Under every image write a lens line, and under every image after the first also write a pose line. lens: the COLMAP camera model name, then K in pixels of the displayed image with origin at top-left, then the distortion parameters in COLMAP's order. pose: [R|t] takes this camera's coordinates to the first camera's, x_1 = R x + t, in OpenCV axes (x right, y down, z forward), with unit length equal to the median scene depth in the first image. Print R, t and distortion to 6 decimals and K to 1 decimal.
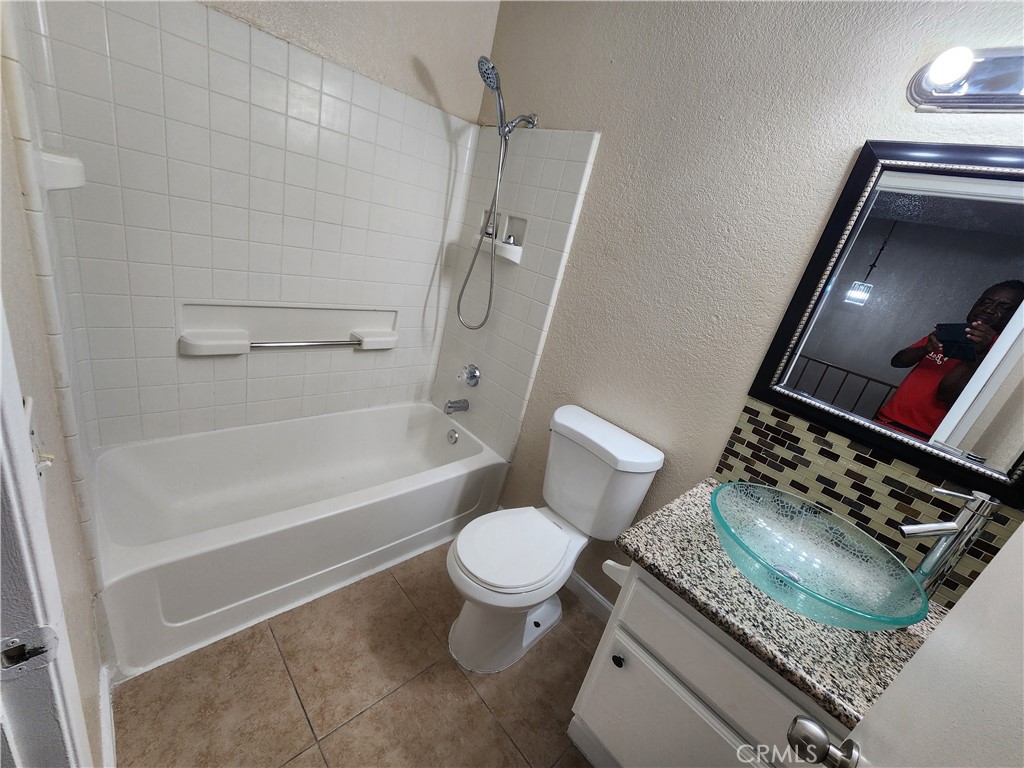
lens RADIAL K [[423.9, 0, 515.3], [0, 423.9, 385.1], [0, 0, 1]] dist [0.000331, 0.000077]
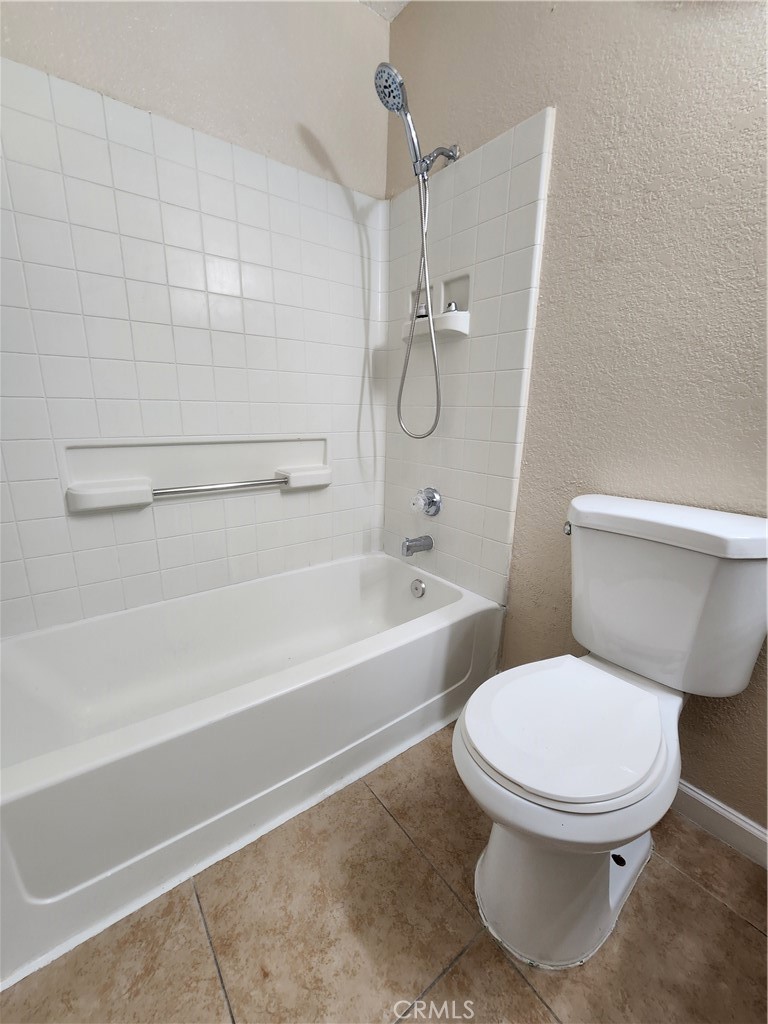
lens RADIAL K [[424.7, 0, 383.4], [0, 424.7, 513.5], [0, 0, 1]] dist [-0.000710, -0.000458]
pose [[0.970259, -0.179413, -0.162507, -0.082944], [0.156347, 0.976980, -0.145139, 0.128721], [0.184806, 0.115415, 0.975974, 0.308350]]
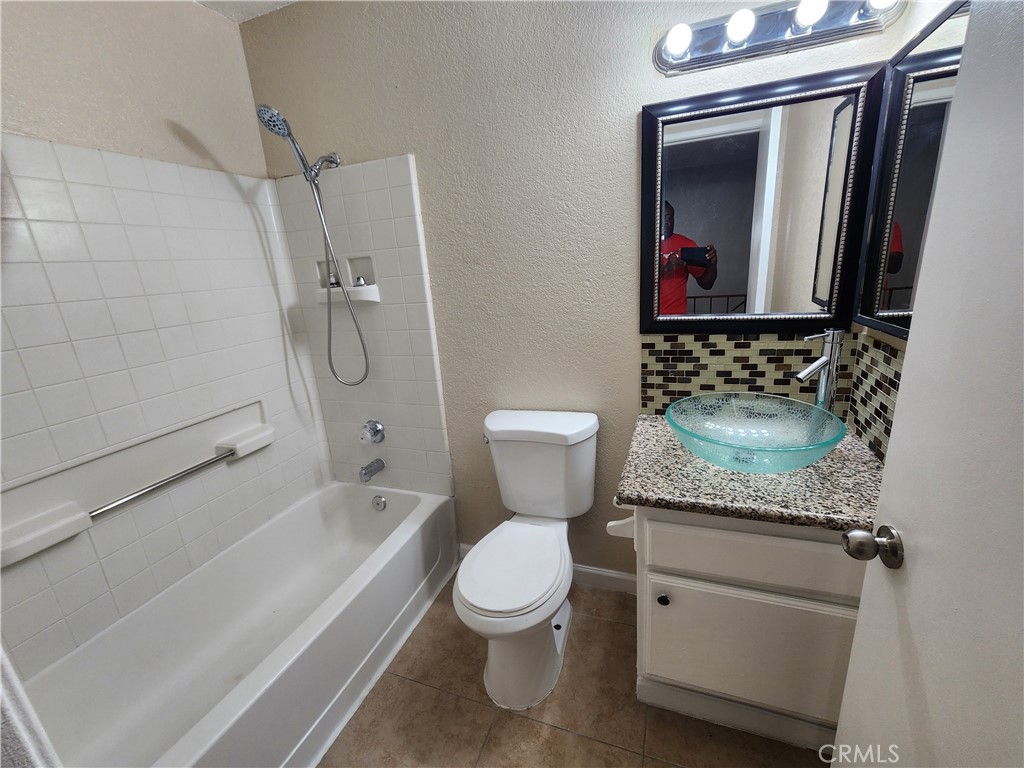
lens RADIAL K [[424.7, 0, 517.3], [0, 424.7, 383.5], [0, 0, 1]] dist [-0.000710, -0.000458]
pose [[0.857667, -0.394869, 0.329371, -0.129993], [0.411979, 0.910987, 0.019369, -0.010048], [-0.307701, 0.119082, 0.944002, 0.026961]]
